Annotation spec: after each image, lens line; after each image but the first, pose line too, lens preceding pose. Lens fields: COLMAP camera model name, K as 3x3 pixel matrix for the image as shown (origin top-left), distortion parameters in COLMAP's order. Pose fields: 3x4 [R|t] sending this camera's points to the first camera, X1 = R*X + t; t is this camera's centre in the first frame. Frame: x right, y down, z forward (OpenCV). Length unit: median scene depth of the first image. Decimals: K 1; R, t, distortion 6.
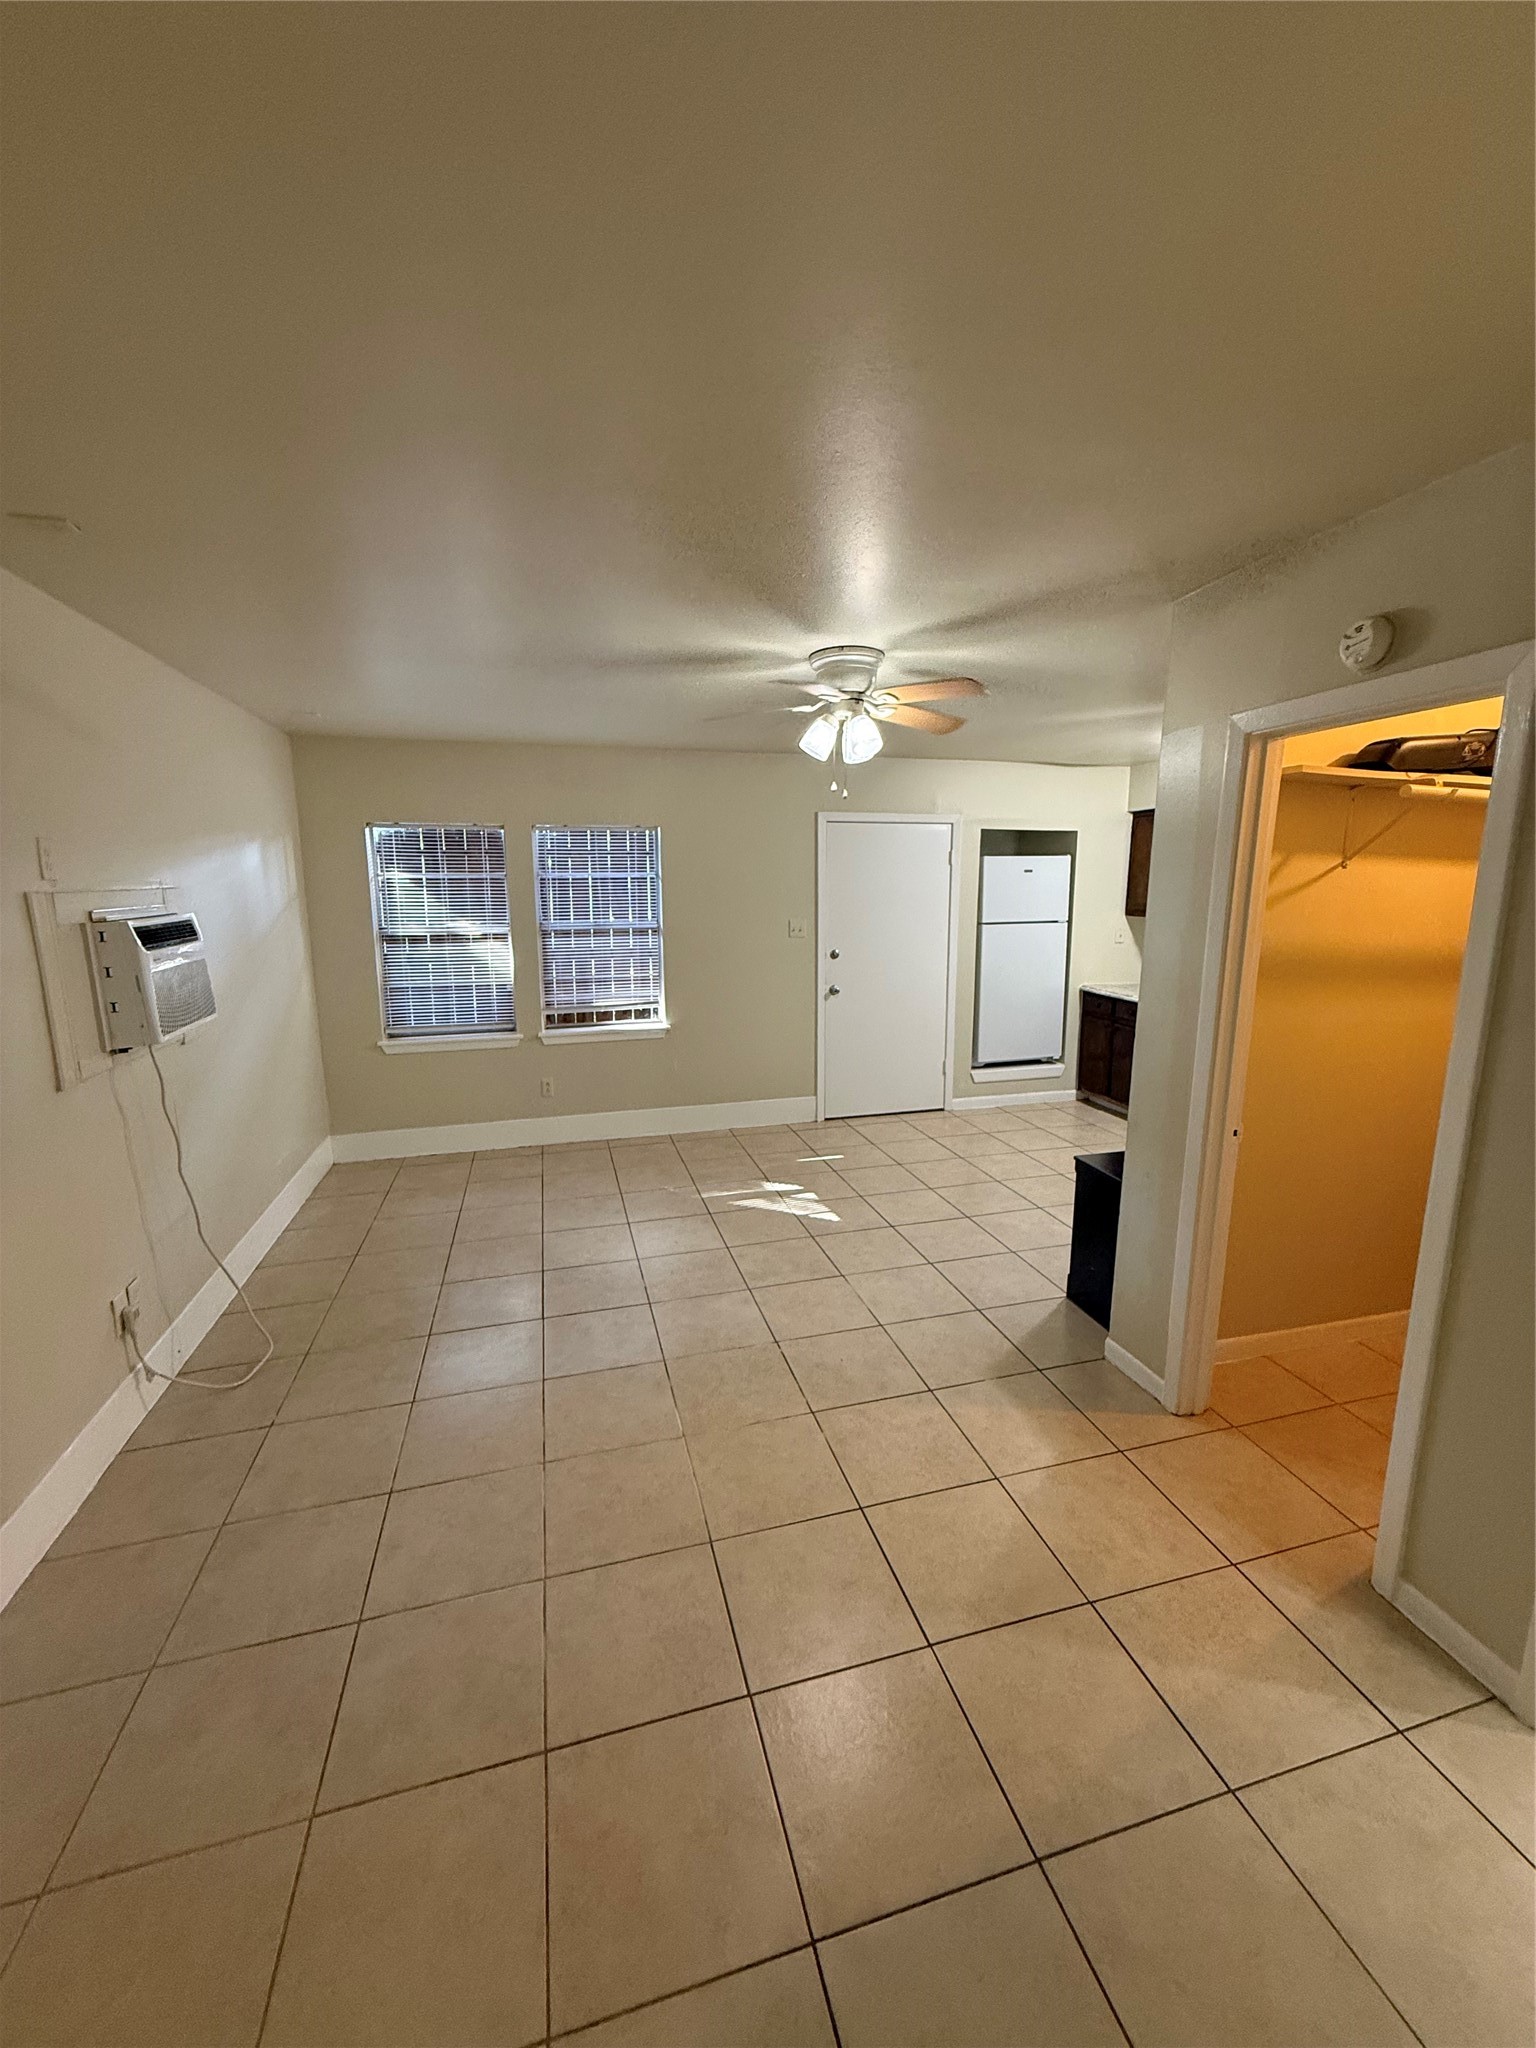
lens RADIAL K [[805.2, 0, 768.0], [0, 805.2, 1024.0], [0, 0, 1]] dist [0.000792, 0.000013]
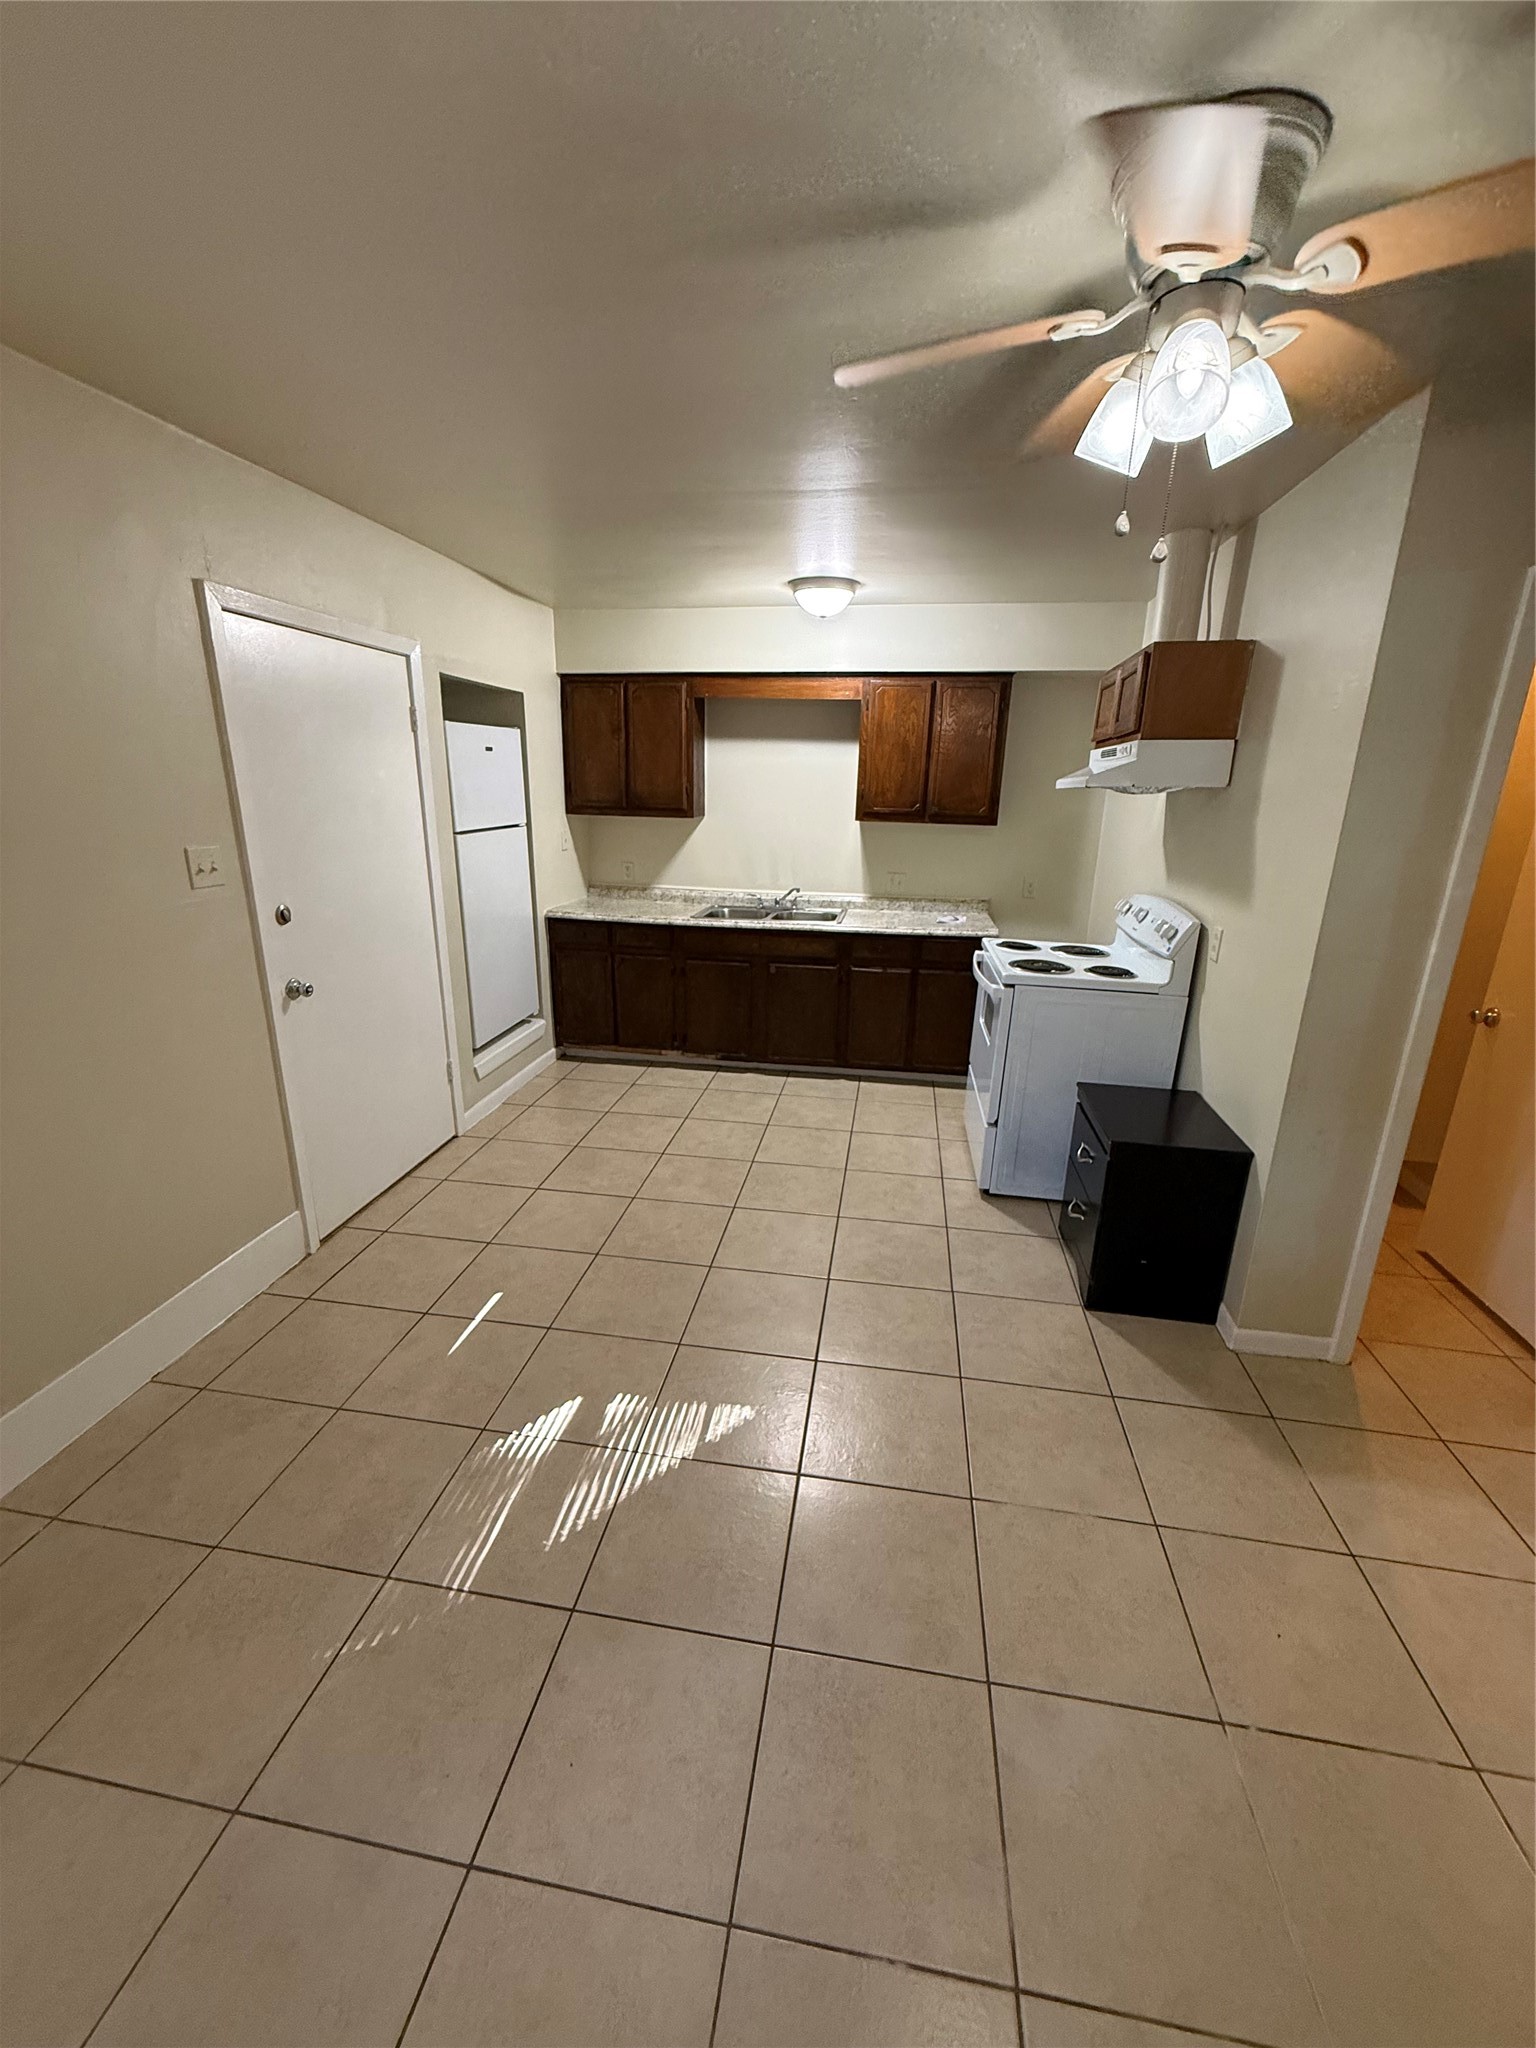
lens RADIAL K [[805.2, 0, 768.0], [0, 805.2, 1024.0], [0, 0, 1]] dist [0.000792, 0.000013]
pose [[0.414571, -0.250765, 0.874784, -0.222454], [0.133234, 0.967651, 0.214245, -0.085689], [-0.900211, 0.027731, 0.434570, 0.529871]]
